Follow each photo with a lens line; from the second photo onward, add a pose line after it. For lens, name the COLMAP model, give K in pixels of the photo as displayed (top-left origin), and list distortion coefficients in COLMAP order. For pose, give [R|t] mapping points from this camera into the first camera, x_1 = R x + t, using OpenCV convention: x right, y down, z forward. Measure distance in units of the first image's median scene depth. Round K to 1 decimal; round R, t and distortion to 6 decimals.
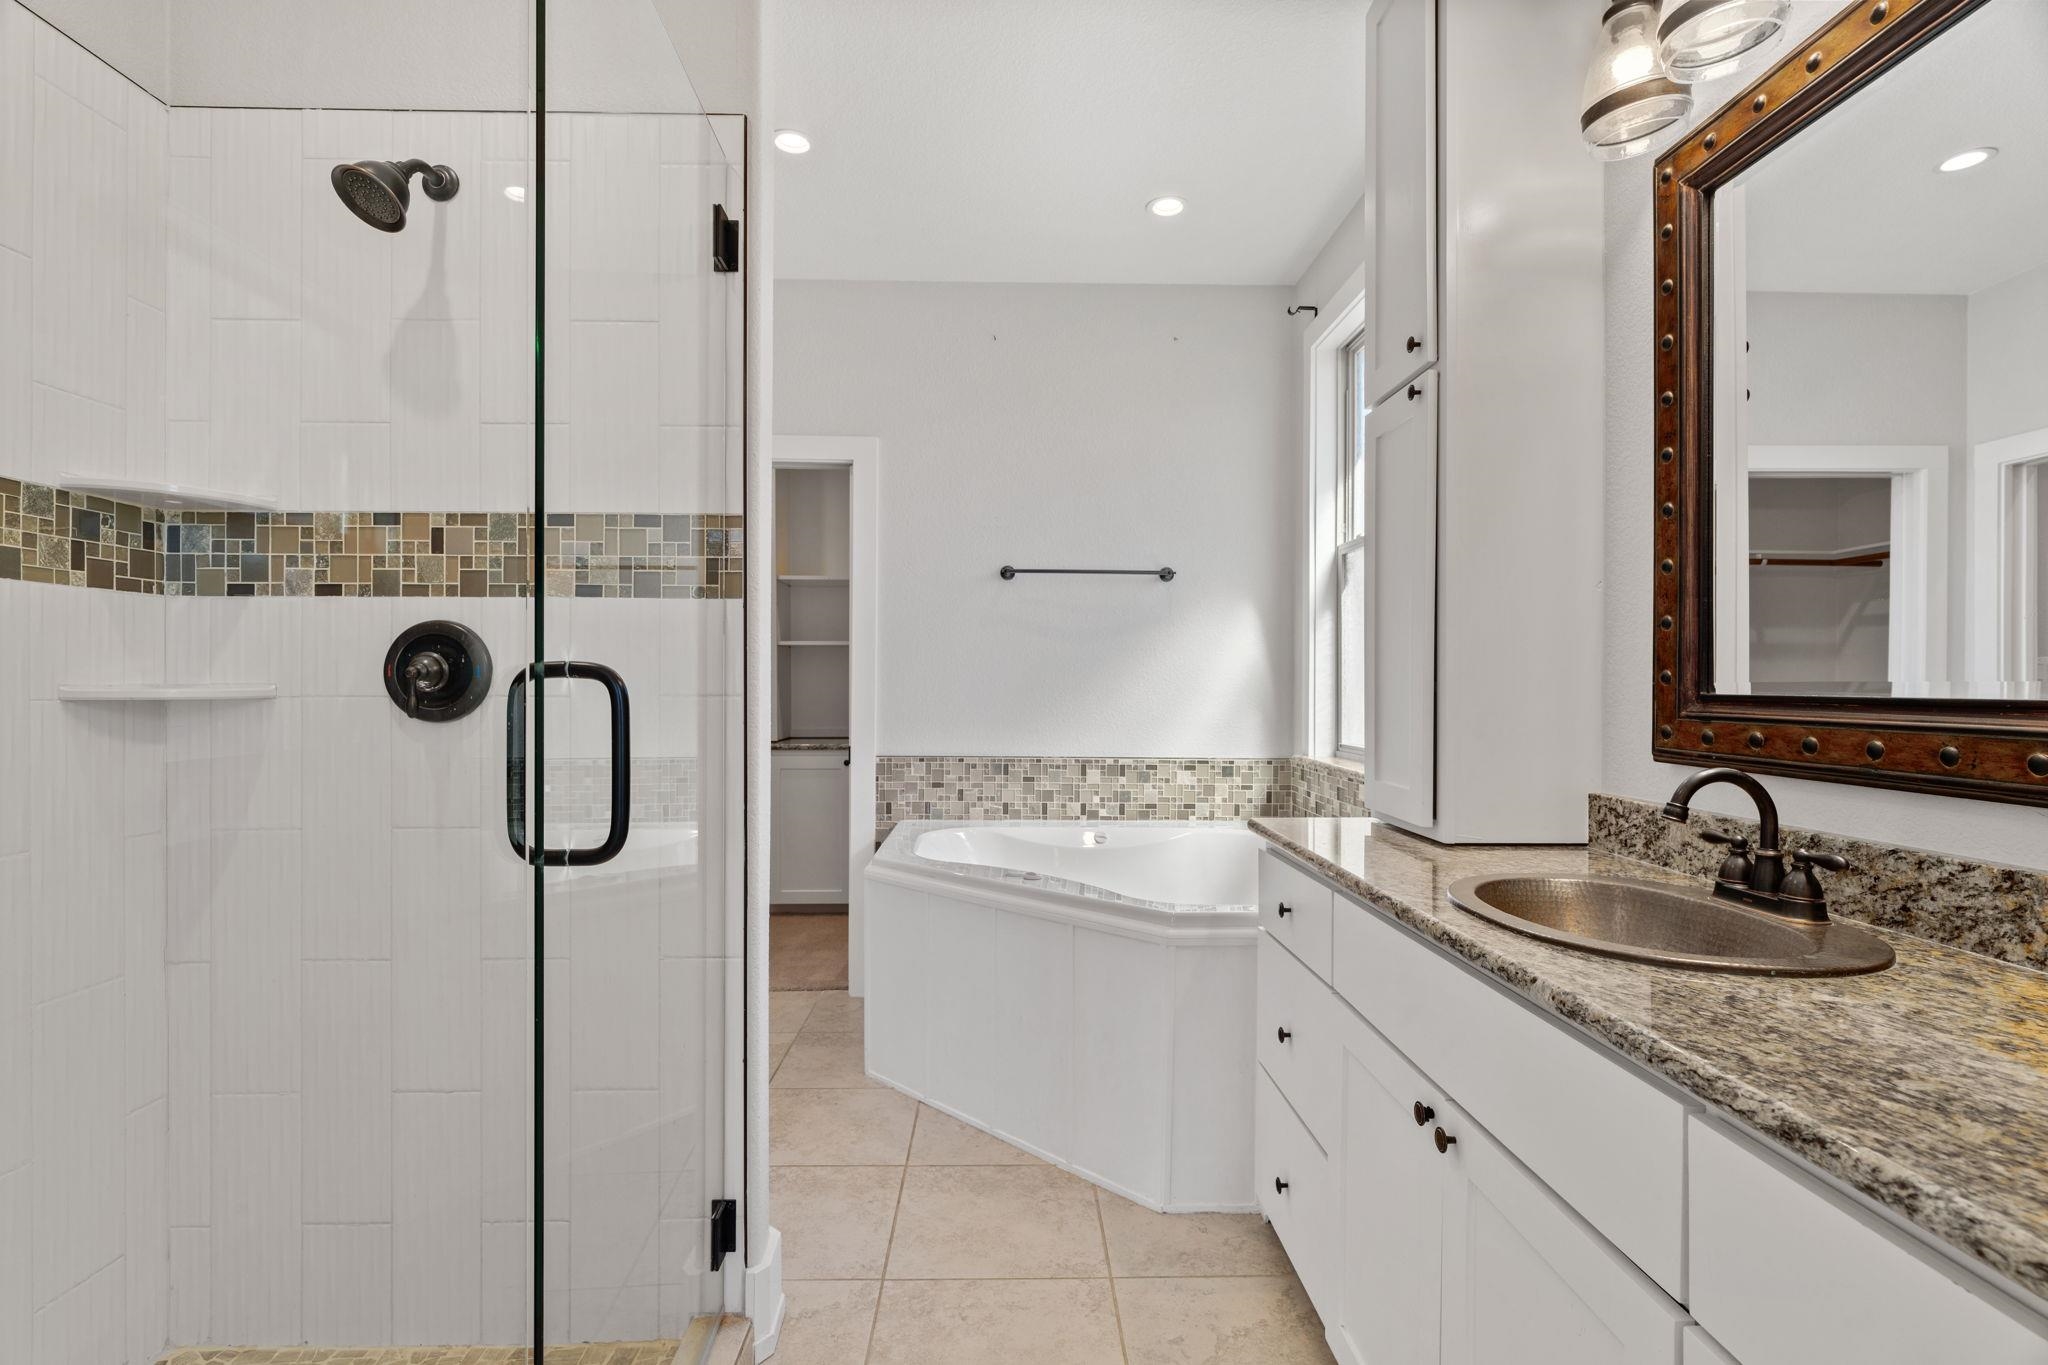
lens RADIAL K [[959.0, 0, 1018.0], [0, 959.0, 683.7], [0, 0, 1]] dist [-0.005003, 0.001503]
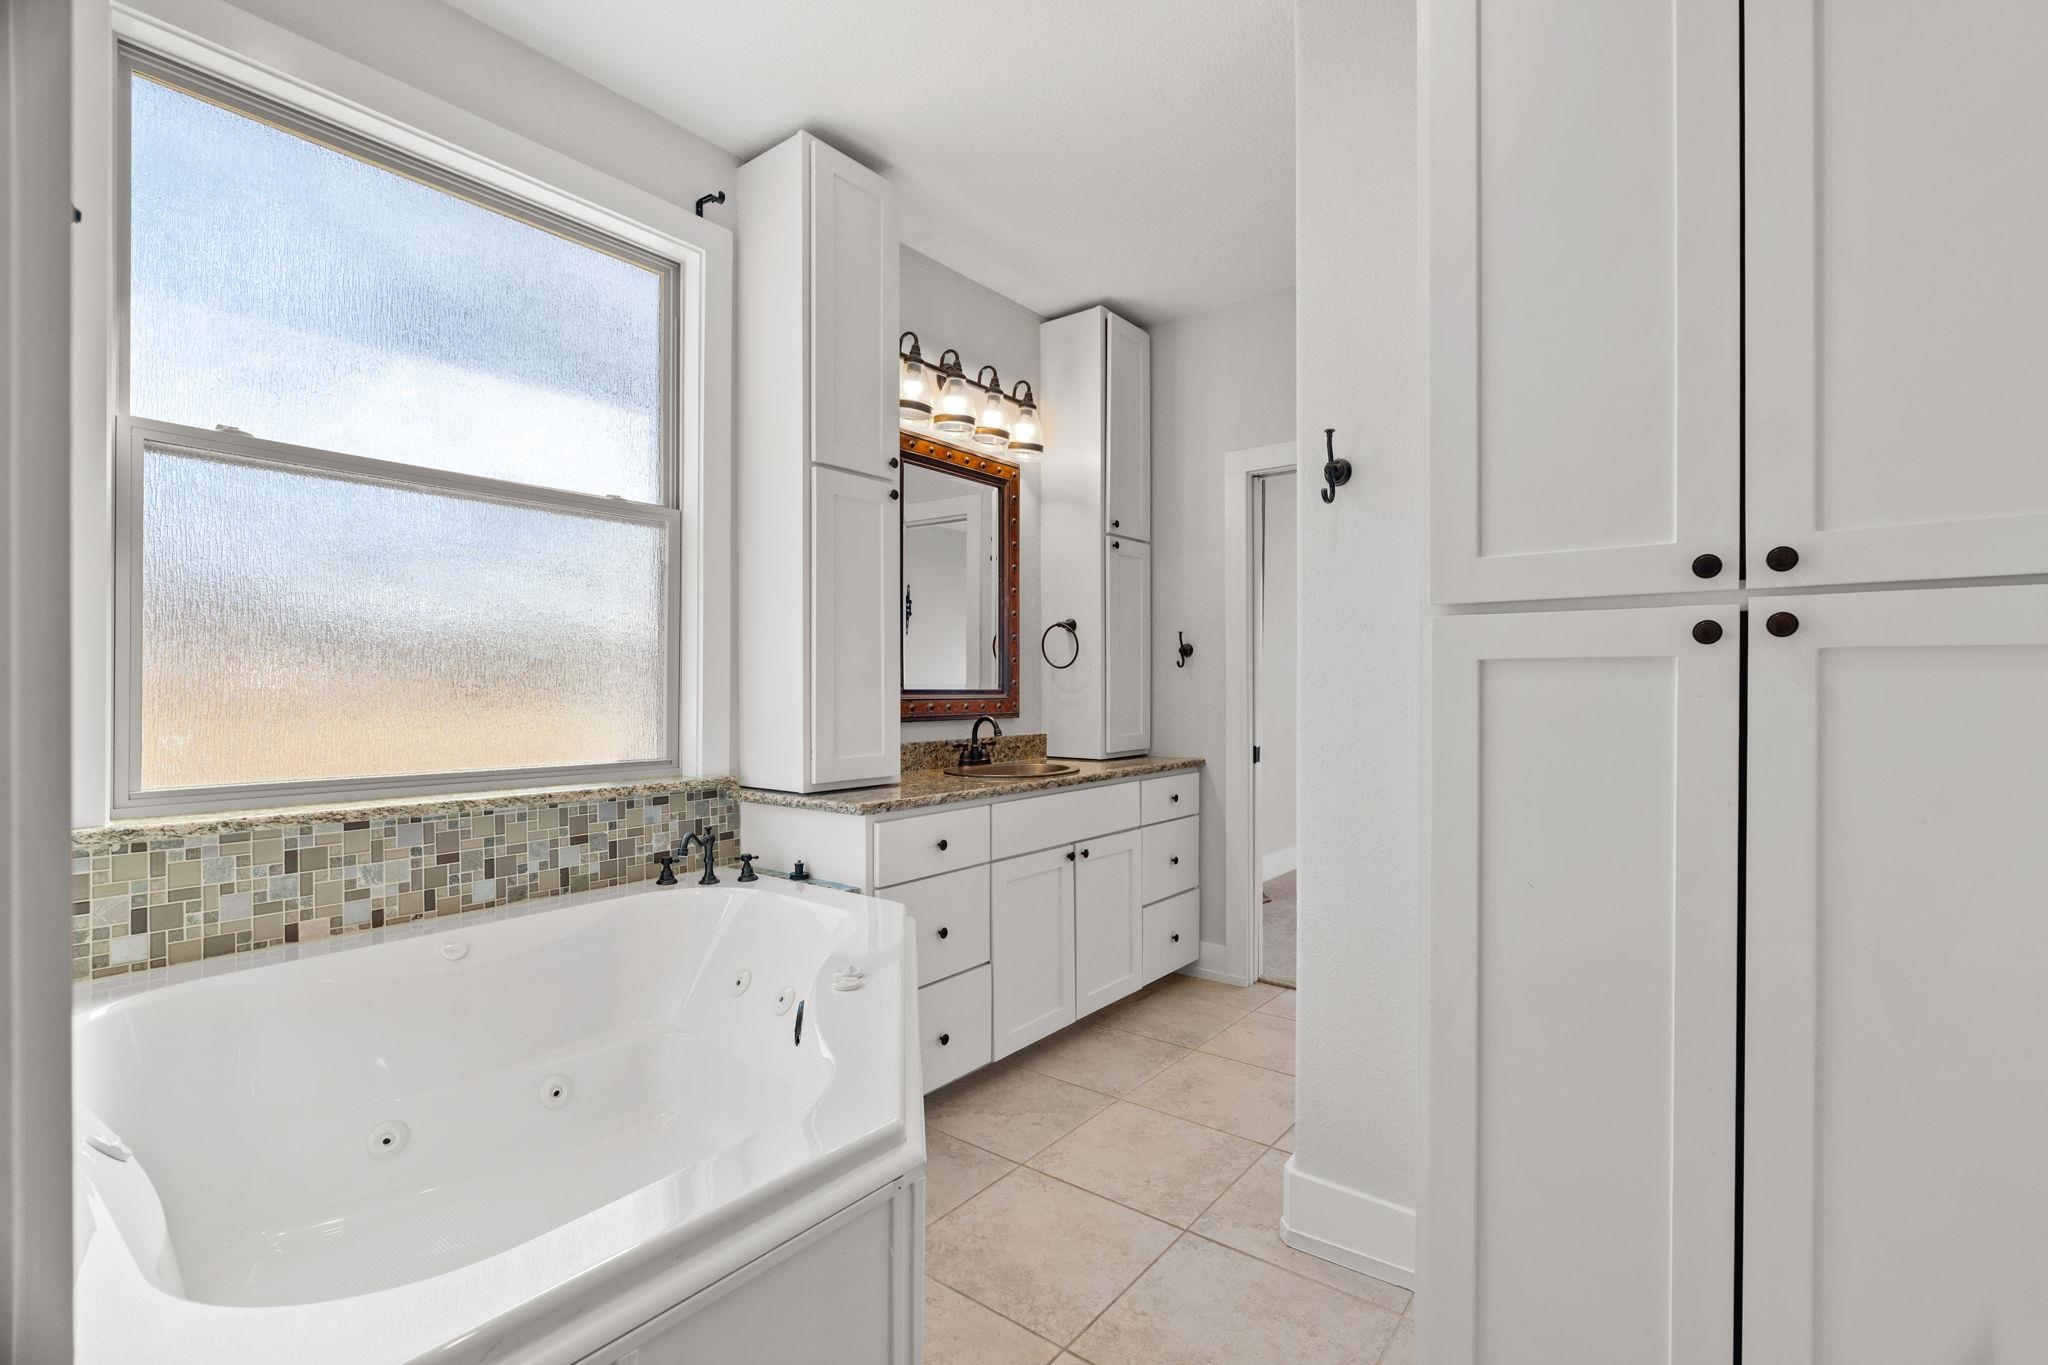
lens RADIAL K [[959.0, 0, 1011.6], [0, 959.0, 684.3], [0, 0, 1]] dist [-0.005003, 0.001503]
pose [[-0.776452, -0.005306, 0.630154, -1.155467], [-0.005831, 0.999982, 0.001236, -0.007747], [-0.630150, -0.002715, -0.776469, 3.392505]]
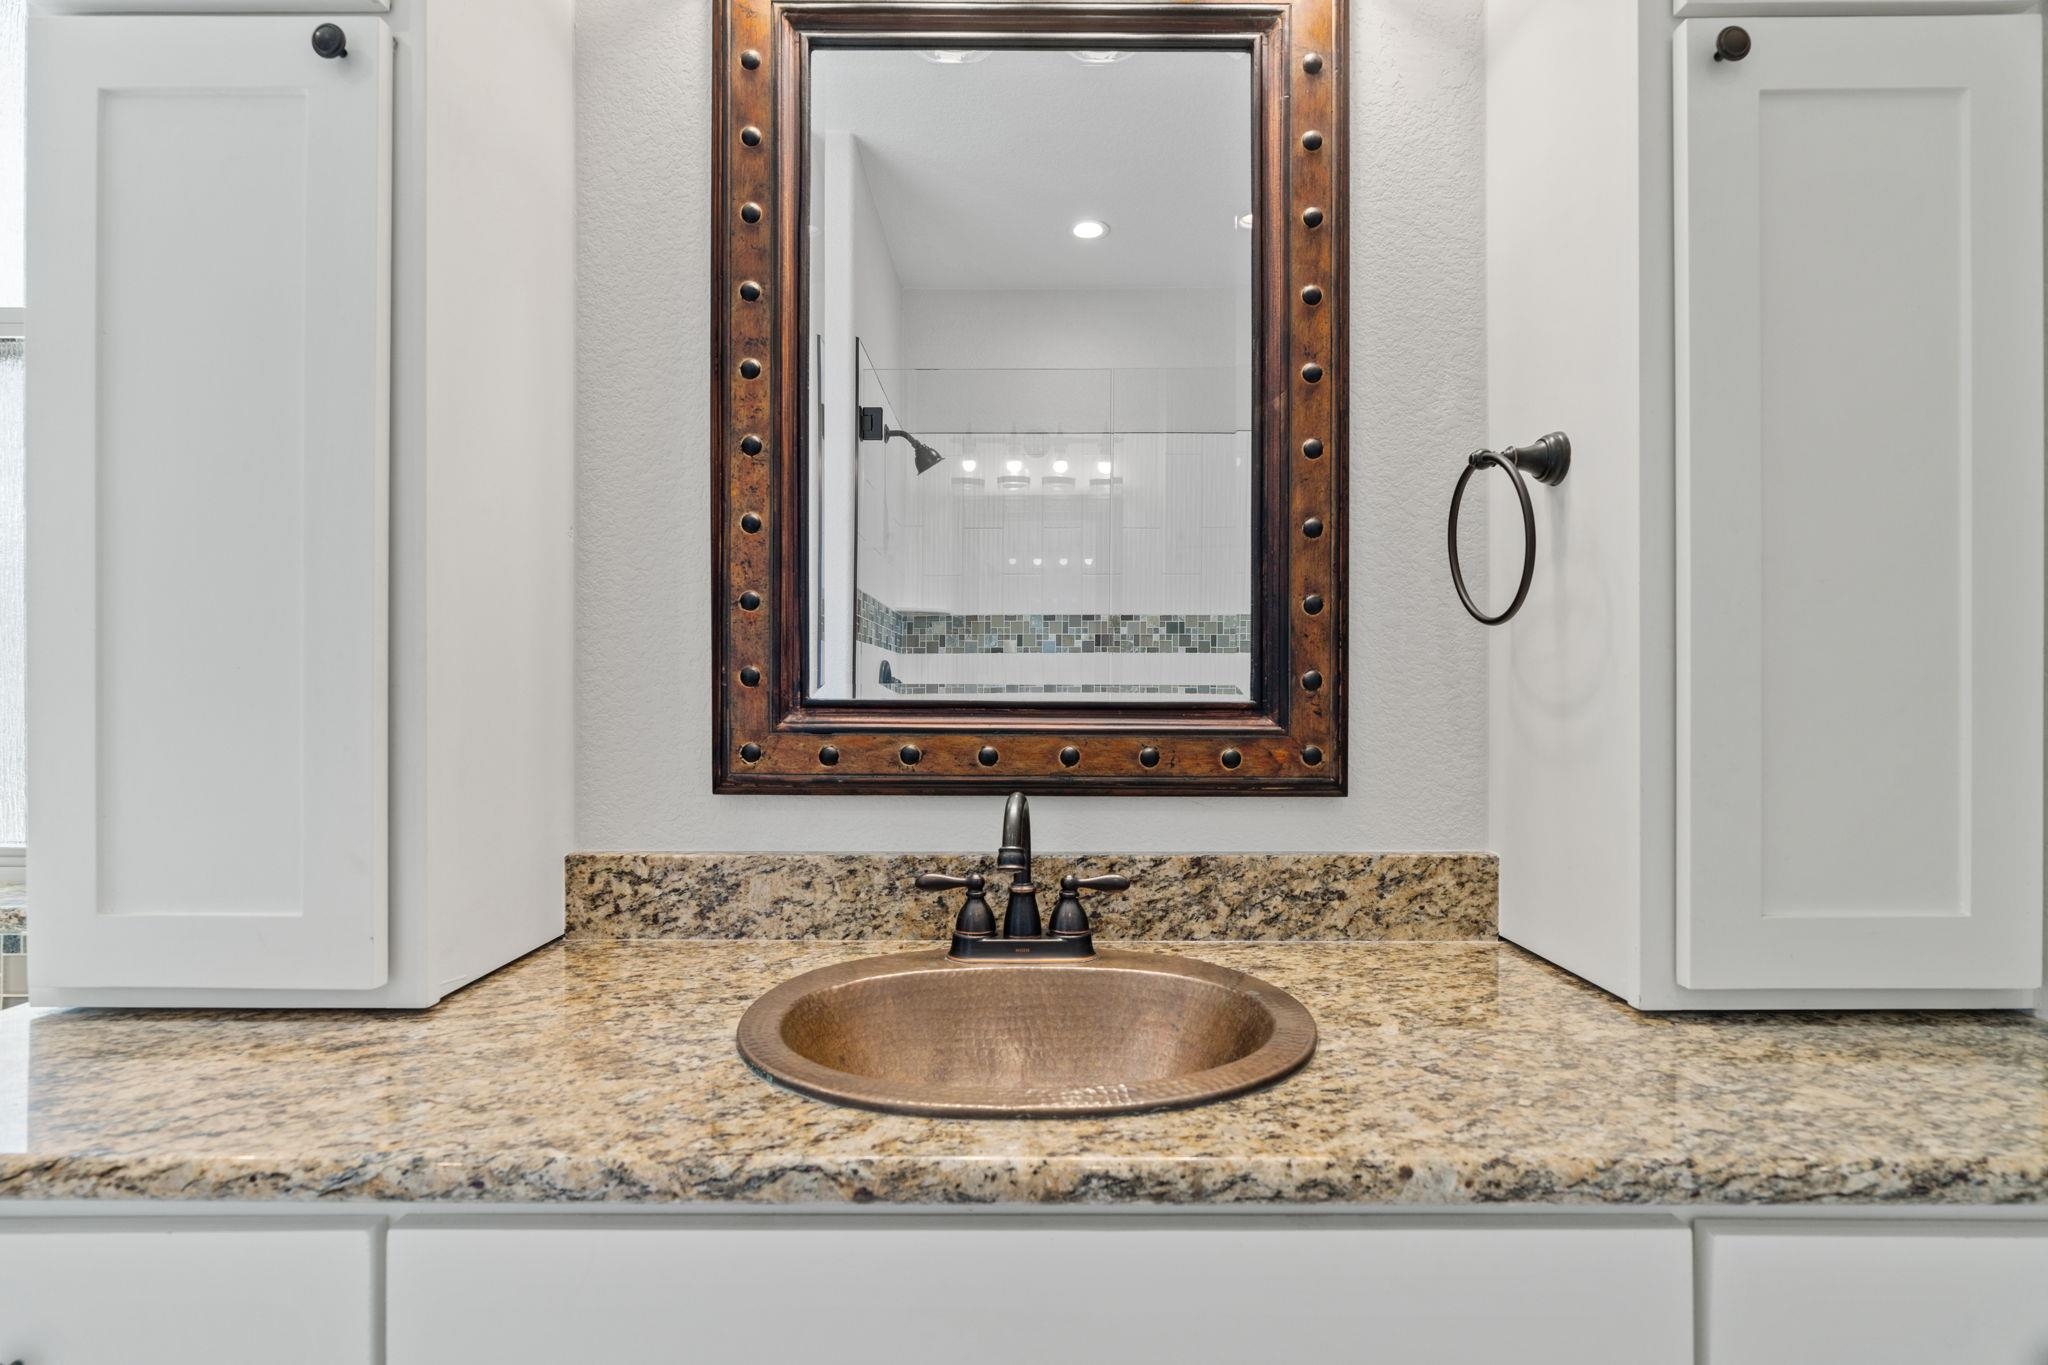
lens RADIAL K [[959.0, 0, 1029.1], [0, 959.0, 694.6], [0, 0, 1]] dist [-0.005003, 0.001503]
pose [[0.016693, -0.004457, 0.999851, -0.061759], [-0.004362, 0.999980, 0.004530, 0.003880], [-0.999851, -0.004437, 0.016673, 1.073518]]
